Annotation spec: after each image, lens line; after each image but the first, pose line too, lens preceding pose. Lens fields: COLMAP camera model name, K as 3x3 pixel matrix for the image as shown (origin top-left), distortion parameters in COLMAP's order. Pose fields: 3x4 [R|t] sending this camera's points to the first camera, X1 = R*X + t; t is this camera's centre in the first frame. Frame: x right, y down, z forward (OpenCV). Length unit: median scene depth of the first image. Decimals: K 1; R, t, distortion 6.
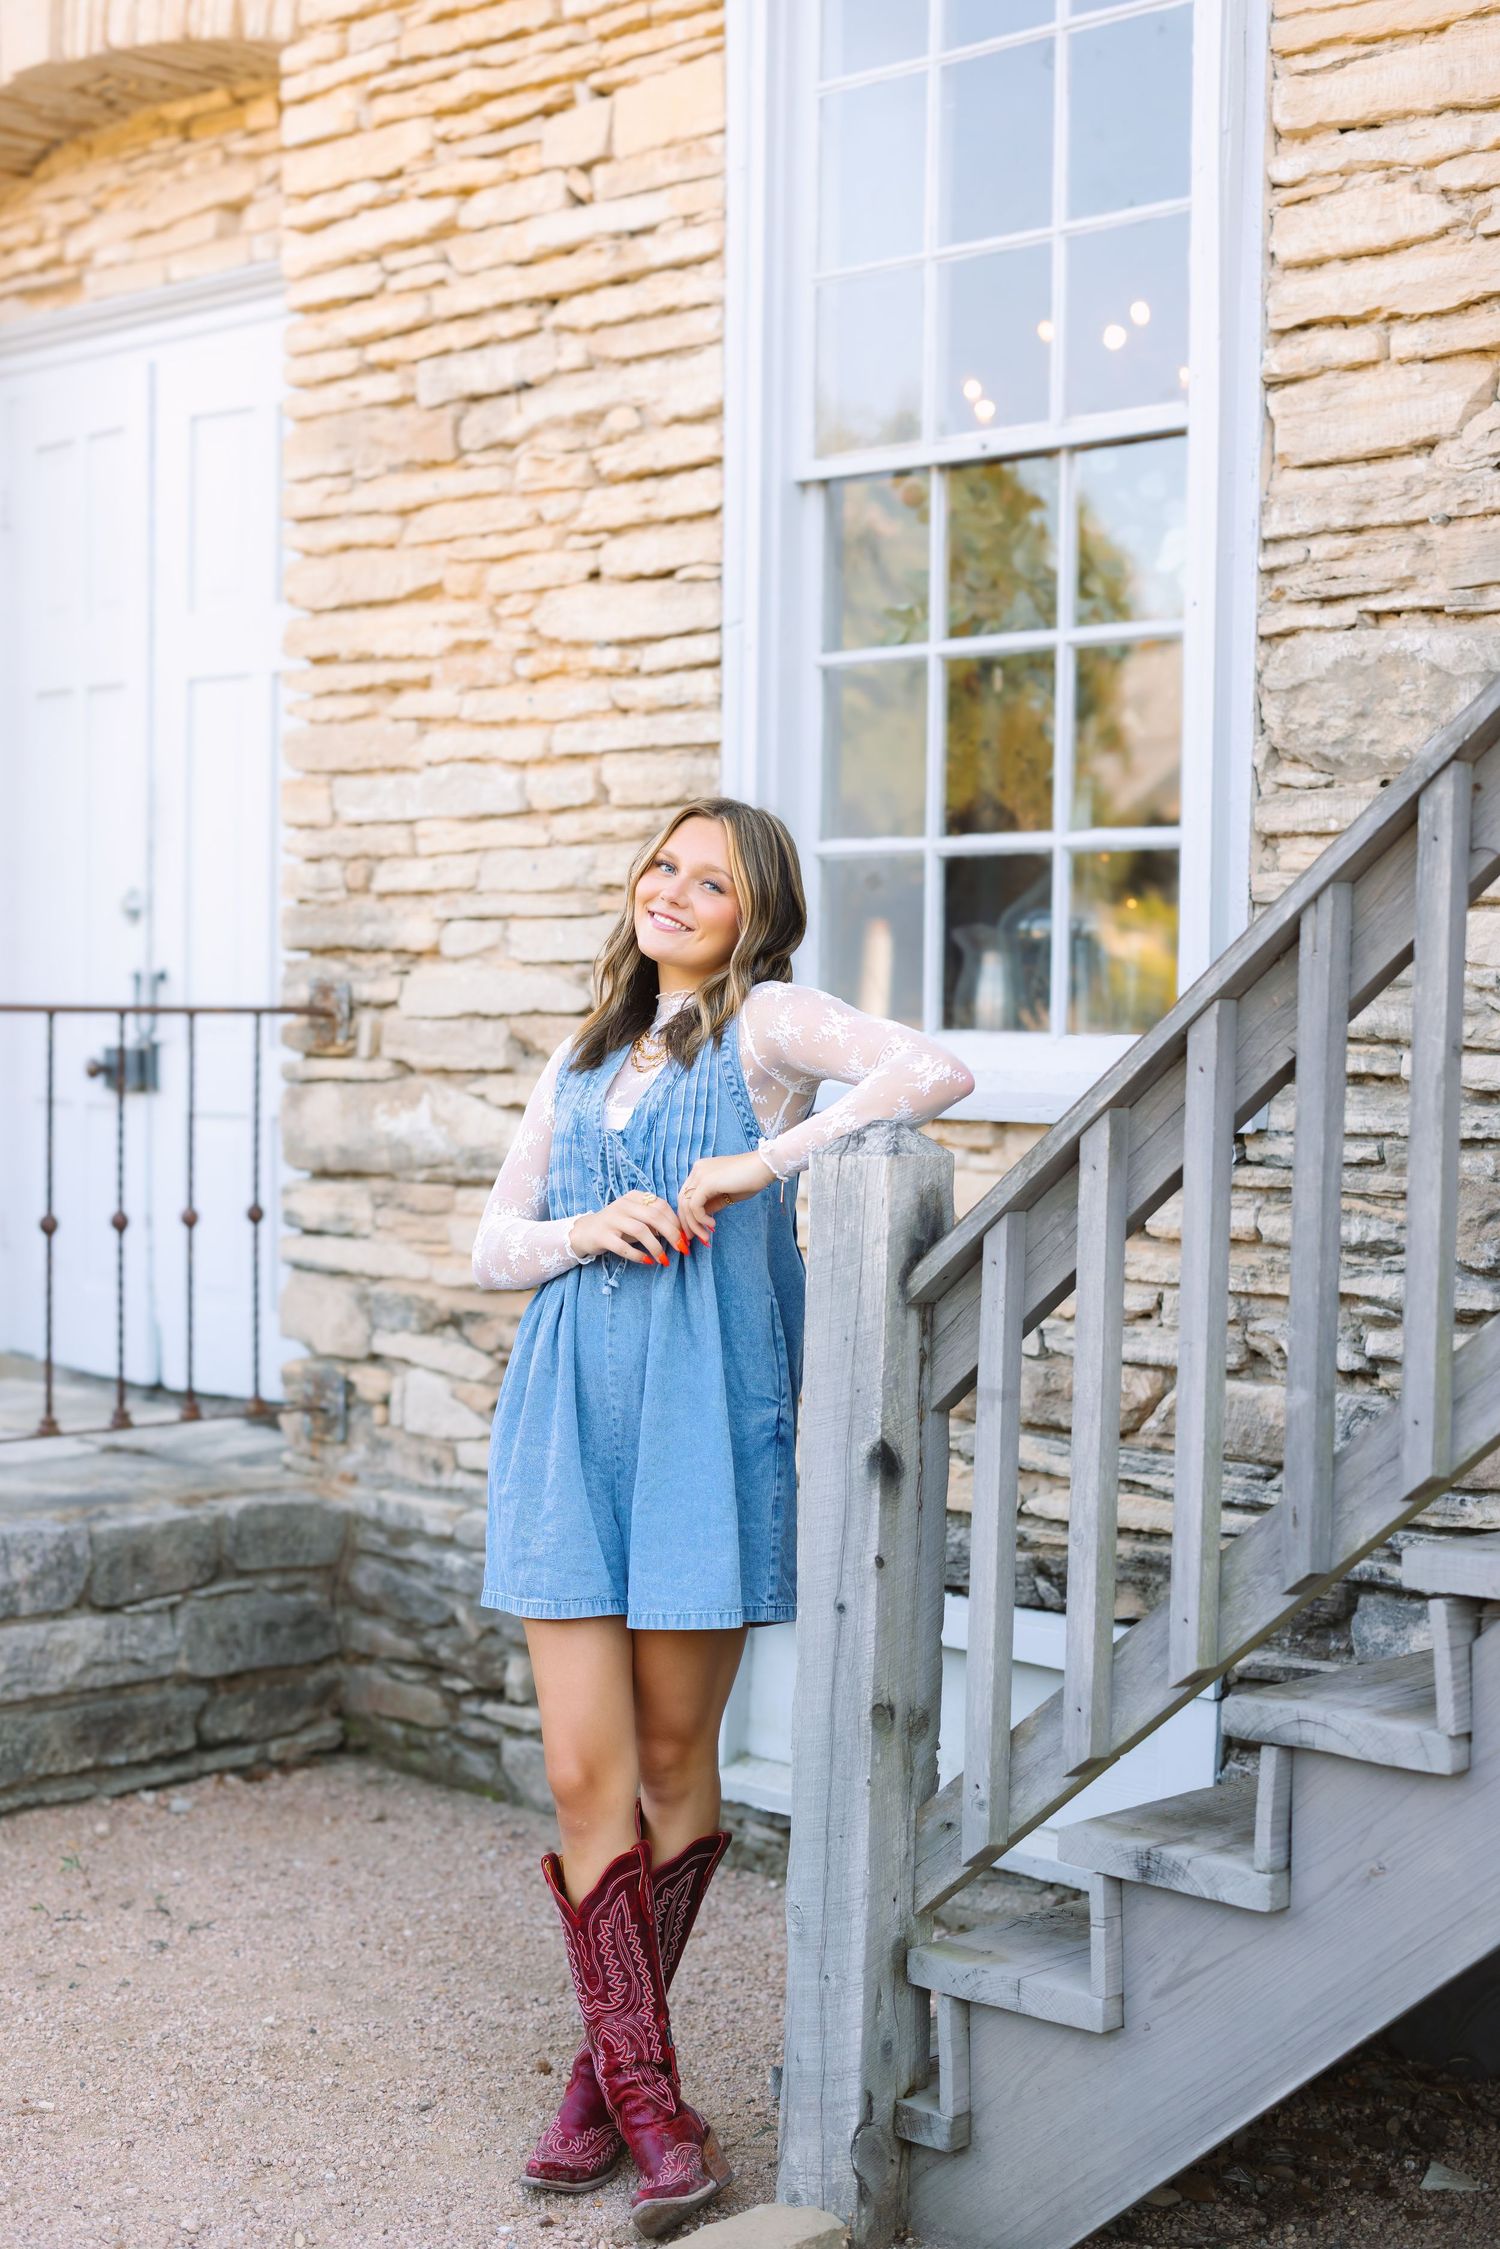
lens RADIAL K [[3319.3, 0, 750.0], [0, 3319.3, 1124.5], [0, 0, 1]] dist [0.012431, 0.006334]
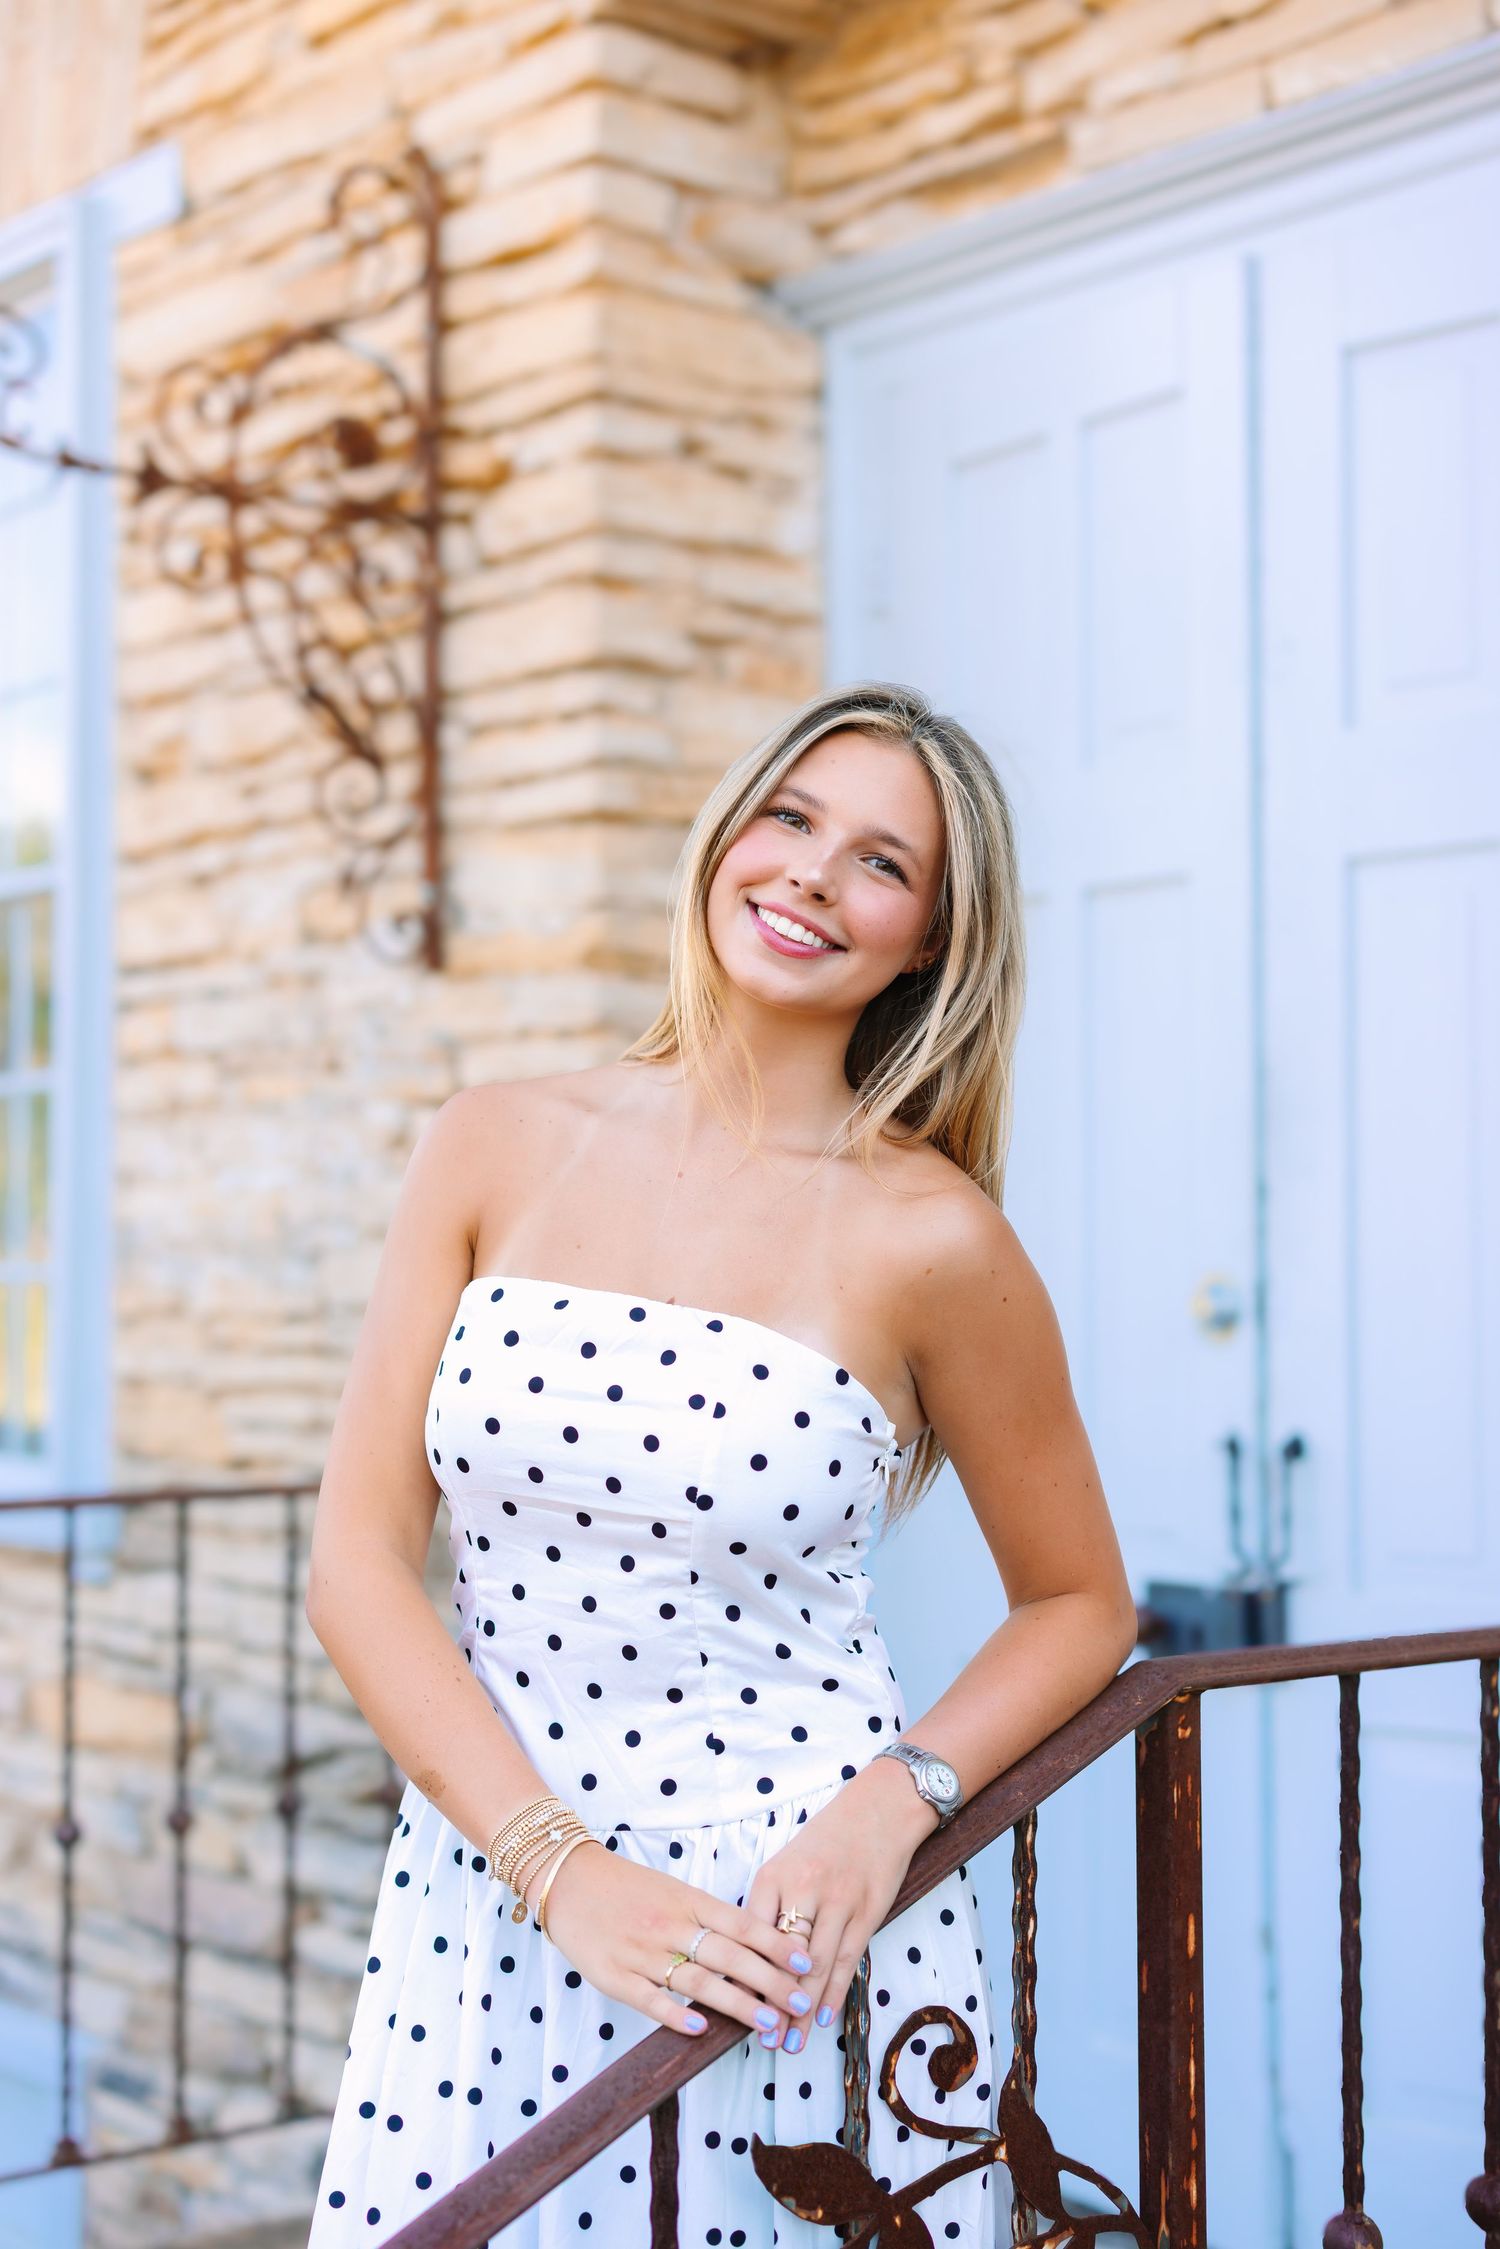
lens RADIAL K [[3187.1, 0, 750.0], [0, 3187.1, 1124.5], [0, 0, 1]] dist [-0.016551, 0.134923]
pose [[0.996994, -0.019164, -0.075072, -0.254392], [0.012532, 0.996056, -0.087836, -0.059466], [0.076460, 0.086631, 0.993302, 0.585713]]
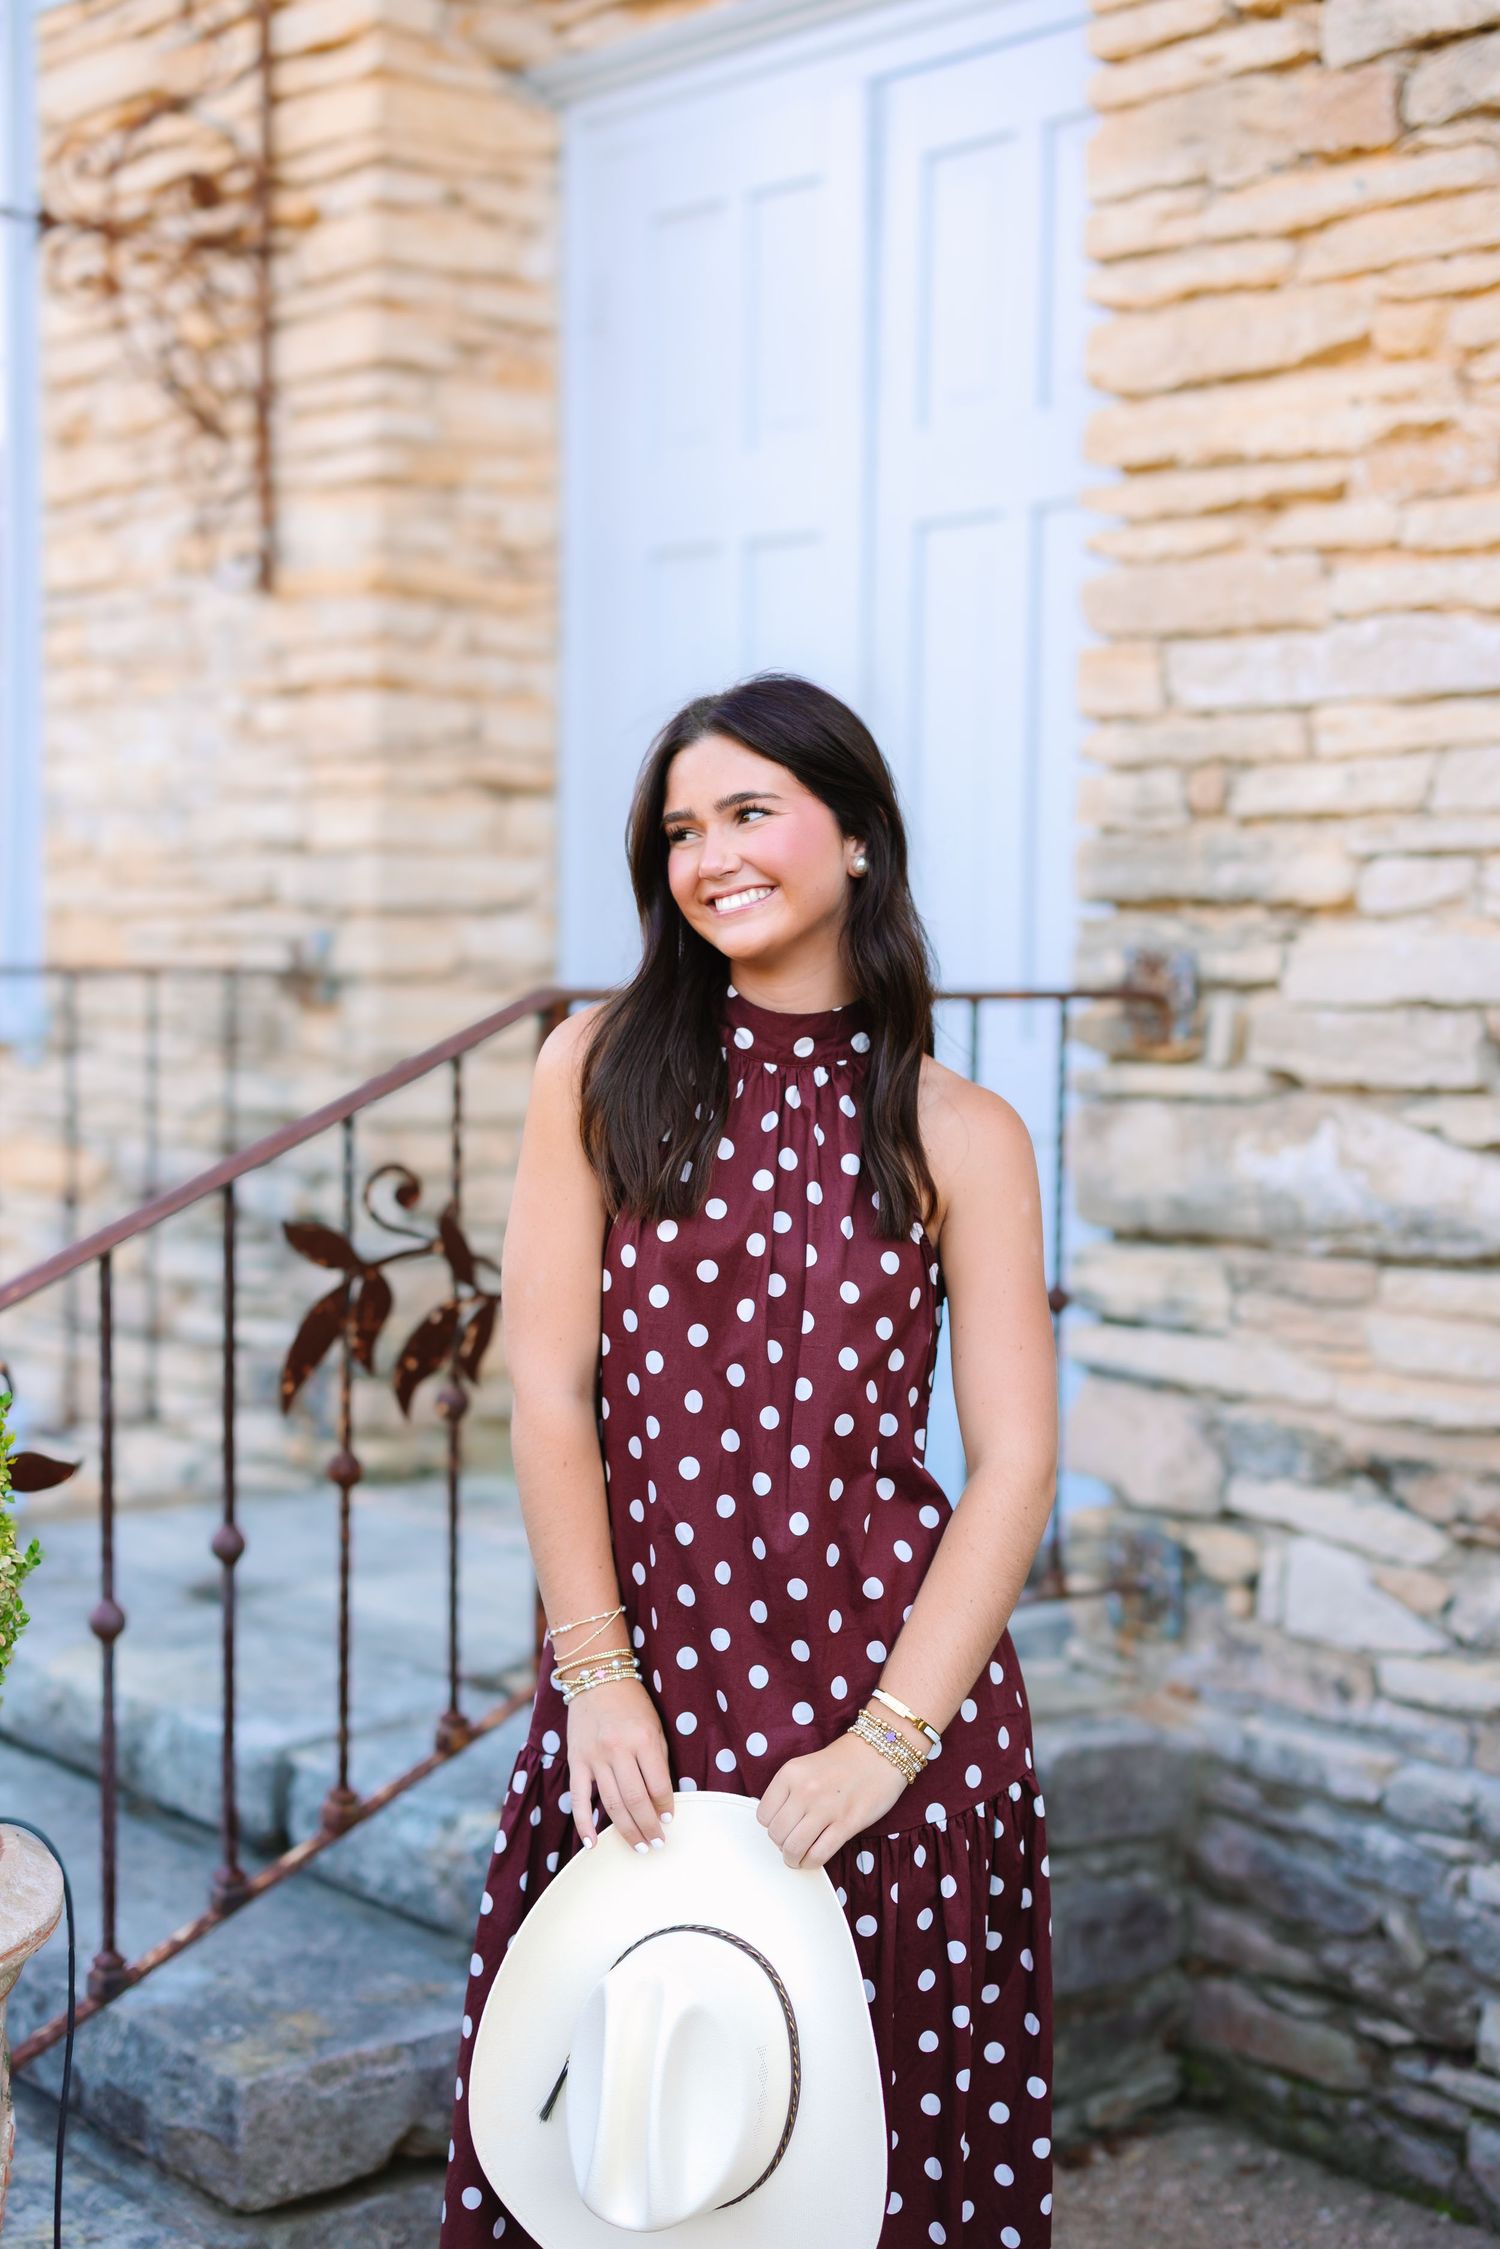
lens RADIAL K [[3187.1, 0, 750.0], [0, 3187.1, 1124.5], [0, 0, 1]] dist [-0.016551, 0.134923]
pose [[0.995885, 0.005095, -0.090481, -0.153879], [-0.003398, 0.999816, 0.018905, -0.020290], [0.090560, -0.018520, 0.995719, 0.362014]]
